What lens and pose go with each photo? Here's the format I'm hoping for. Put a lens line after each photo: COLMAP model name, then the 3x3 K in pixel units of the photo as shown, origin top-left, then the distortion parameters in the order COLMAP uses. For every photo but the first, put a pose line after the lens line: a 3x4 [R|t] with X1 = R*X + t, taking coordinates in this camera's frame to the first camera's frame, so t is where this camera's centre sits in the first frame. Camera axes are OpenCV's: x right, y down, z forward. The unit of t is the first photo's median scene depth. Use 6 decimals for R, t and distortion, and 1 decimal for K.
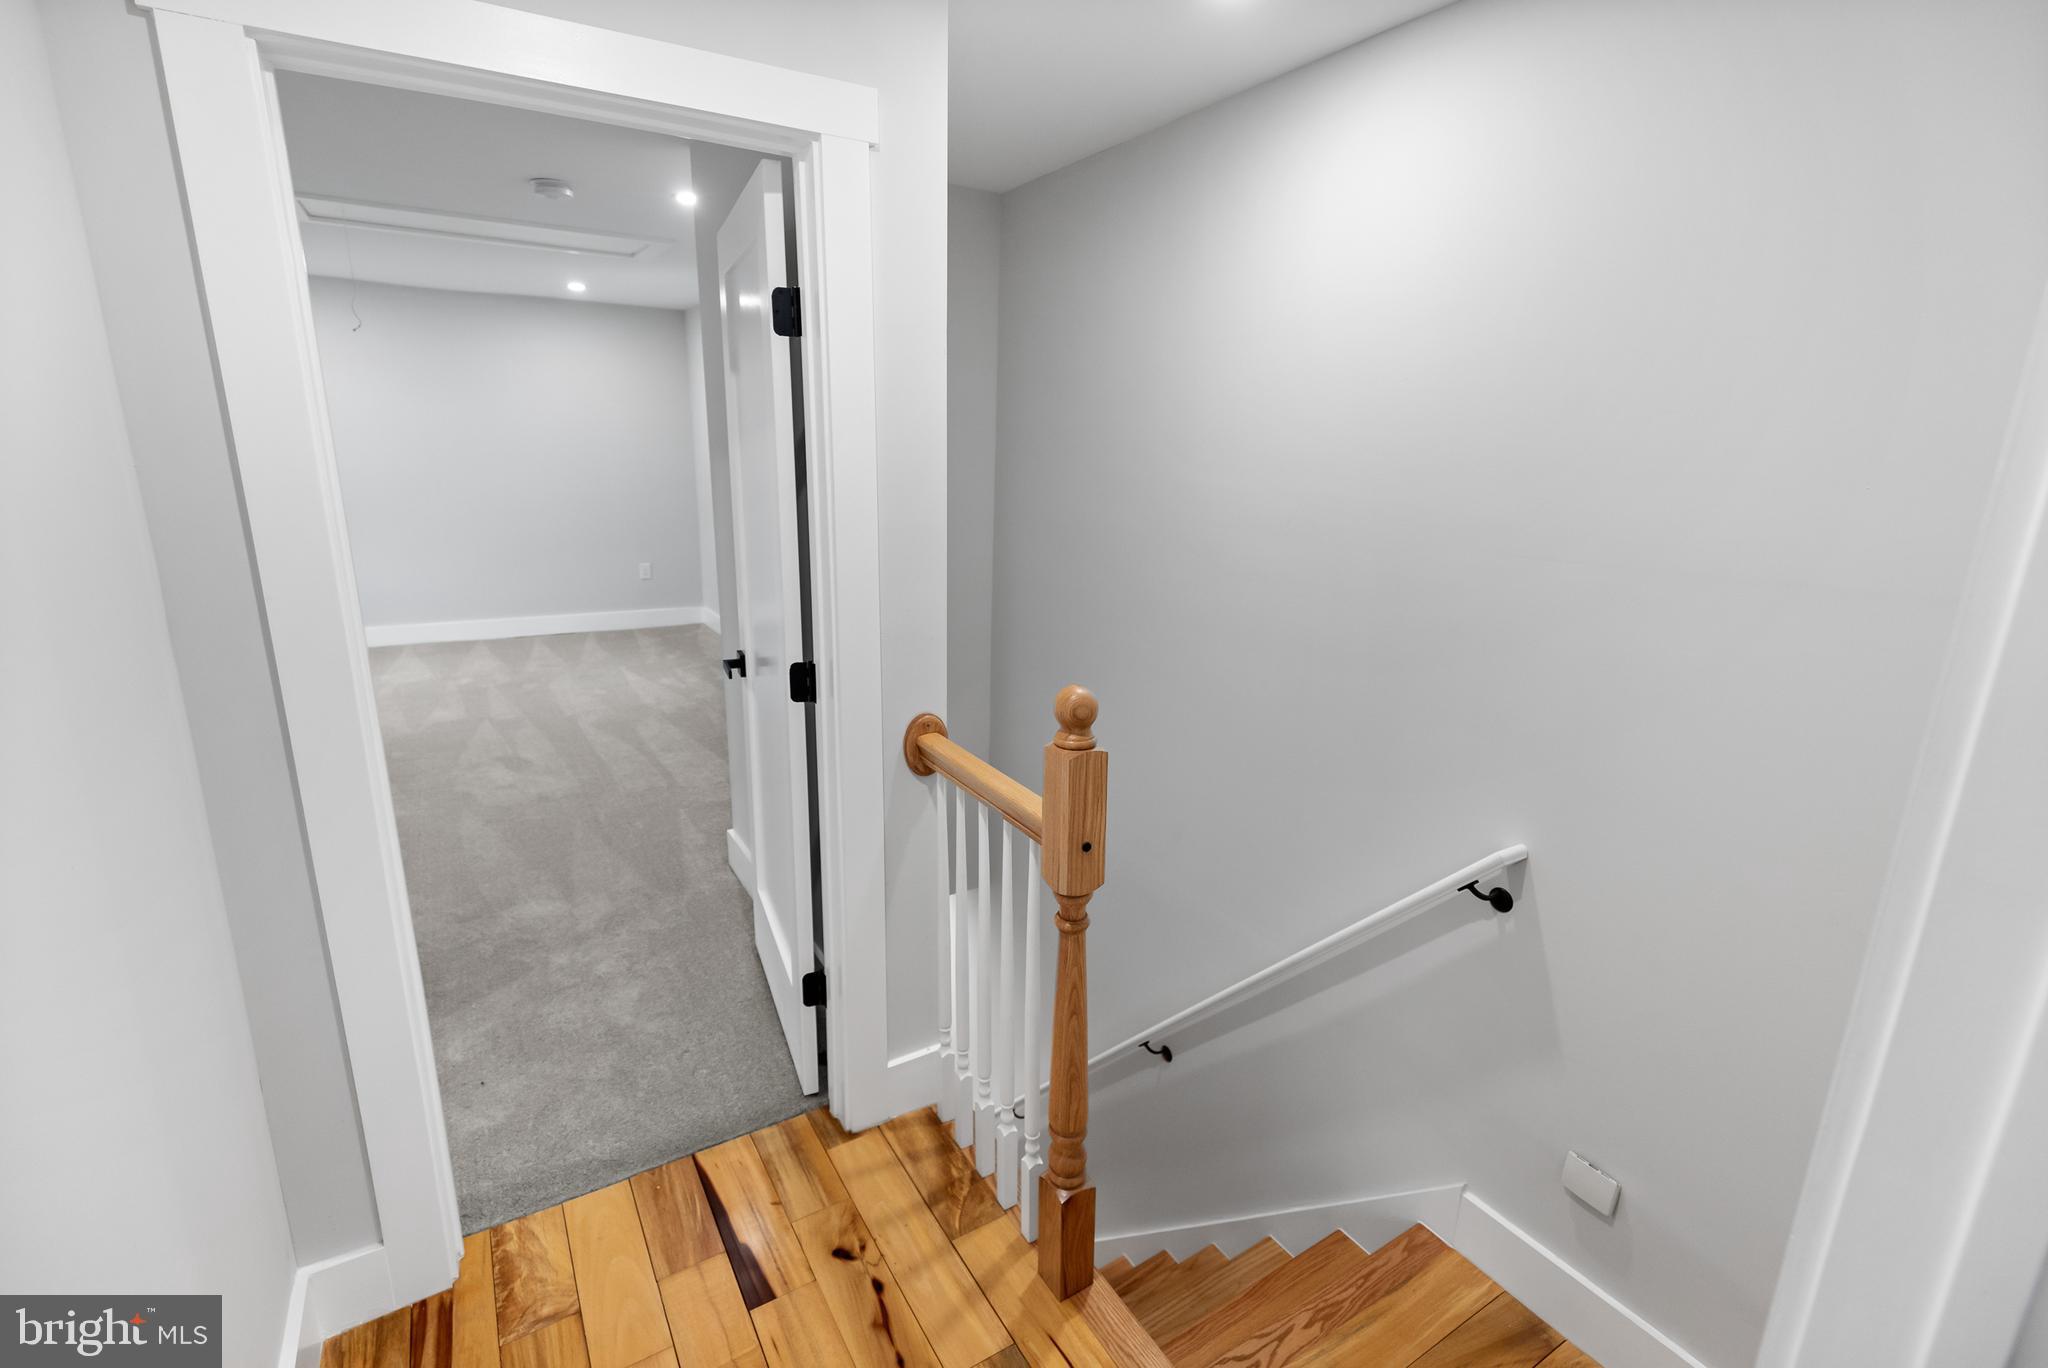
lens RADIAL K [[934.5, 0, 1027.6], [0, 934.5, 678.5], [0, 0, 1]] dist [0.008750, -0.002883]
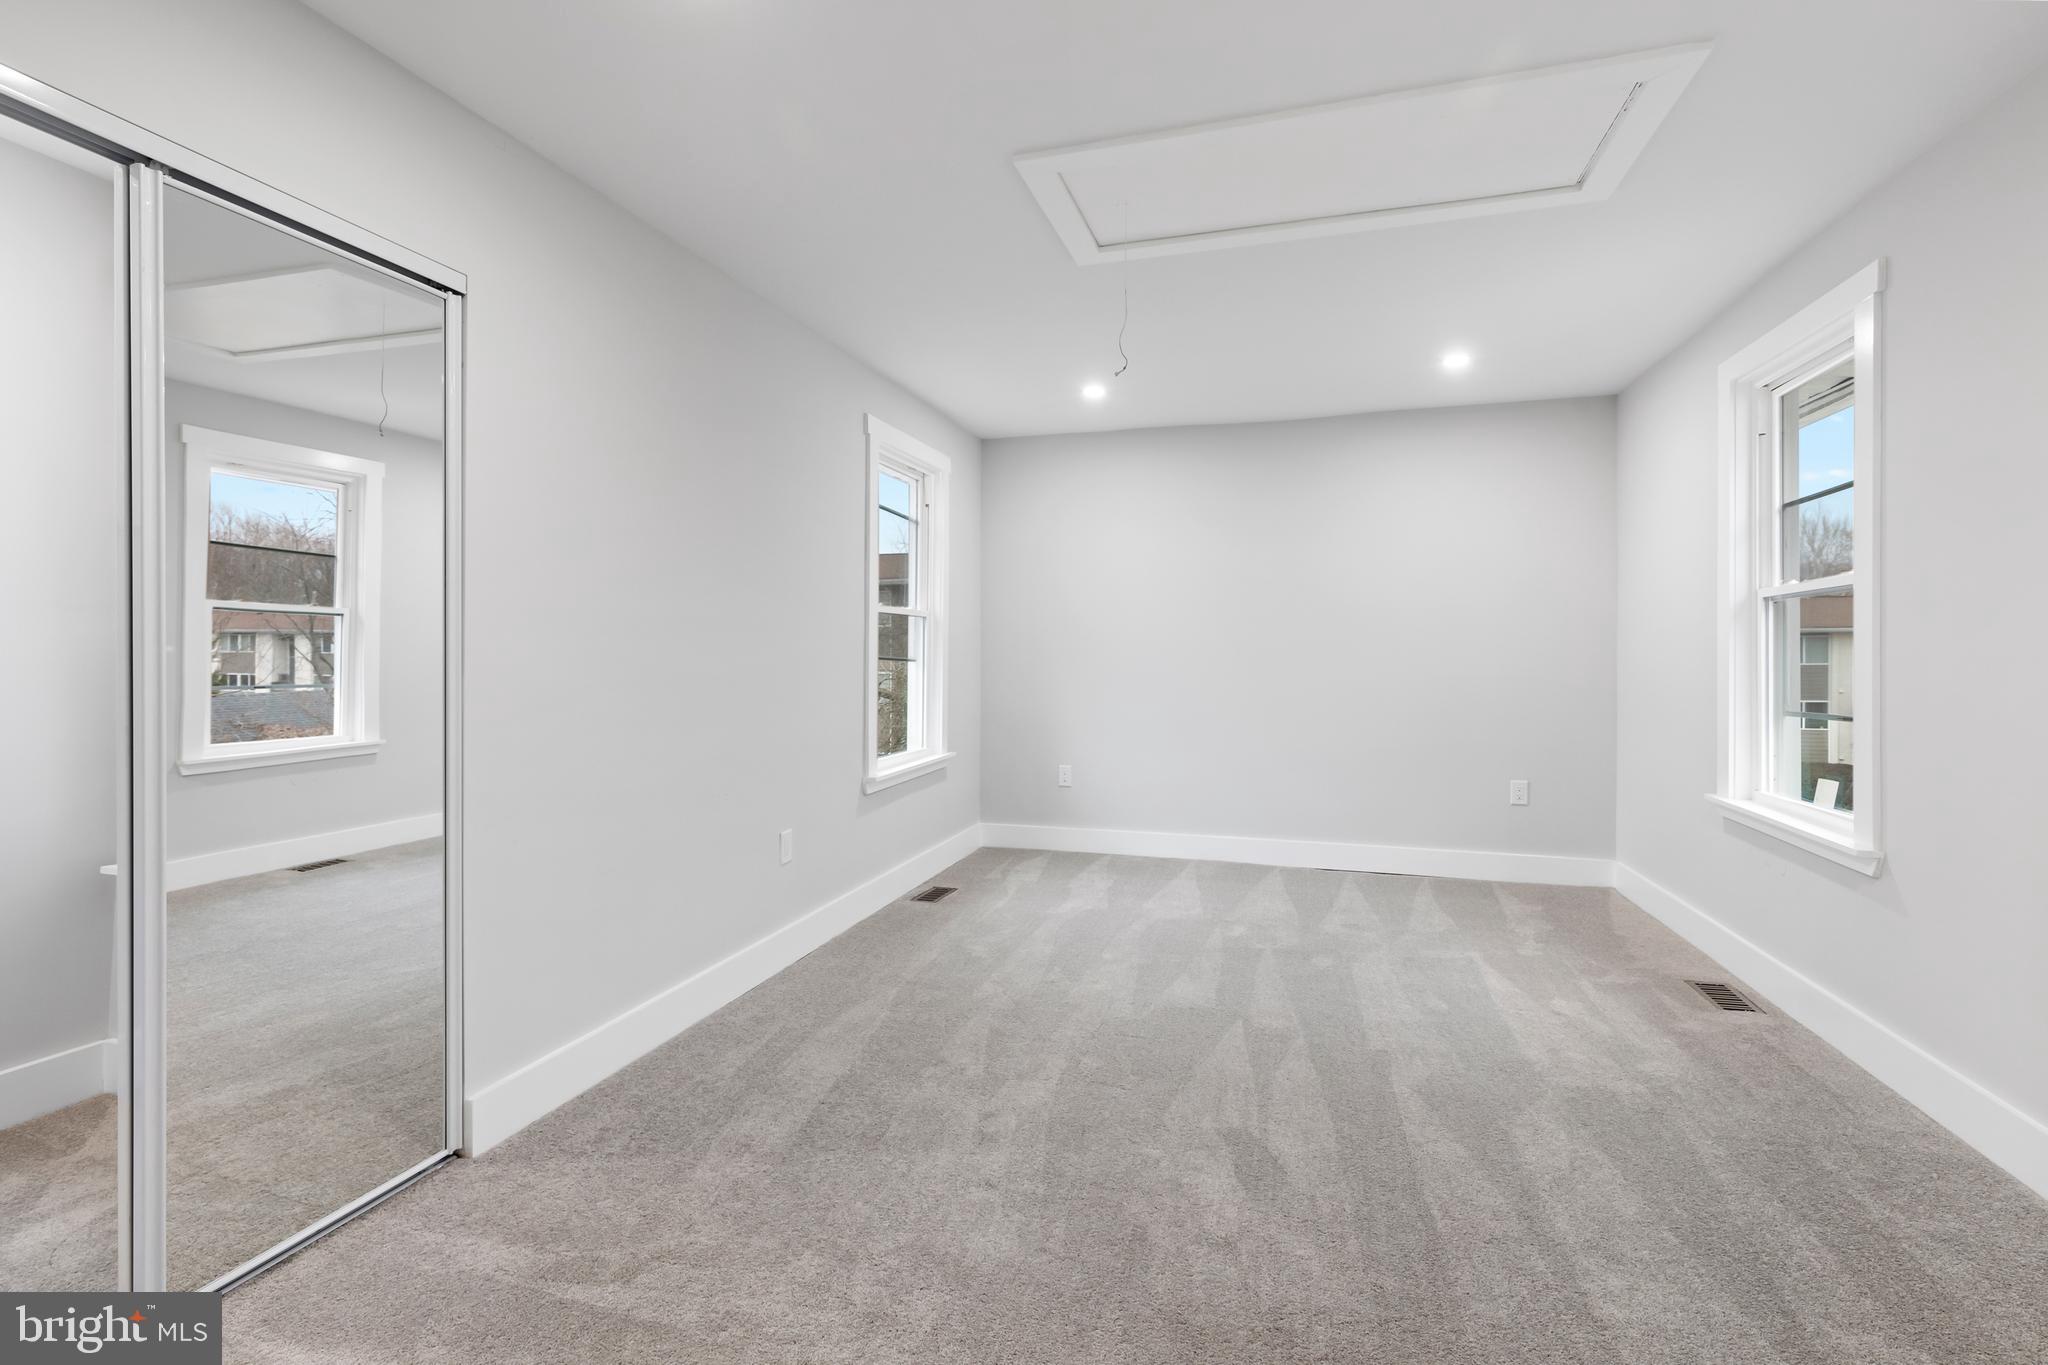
lens RADIAL K [[934.5, 0, 1028.7], [0, 934.5, 666.4], [0, 0, 1]] dist [0.008750, -0.002883]
pose [[0.670303, -0.014061, -0.741955, -0.228615], [-0.169191, 0.970592, -0.171246, -0.046673], [0.722543, 0.240318, 0.648211, 0.469418]]
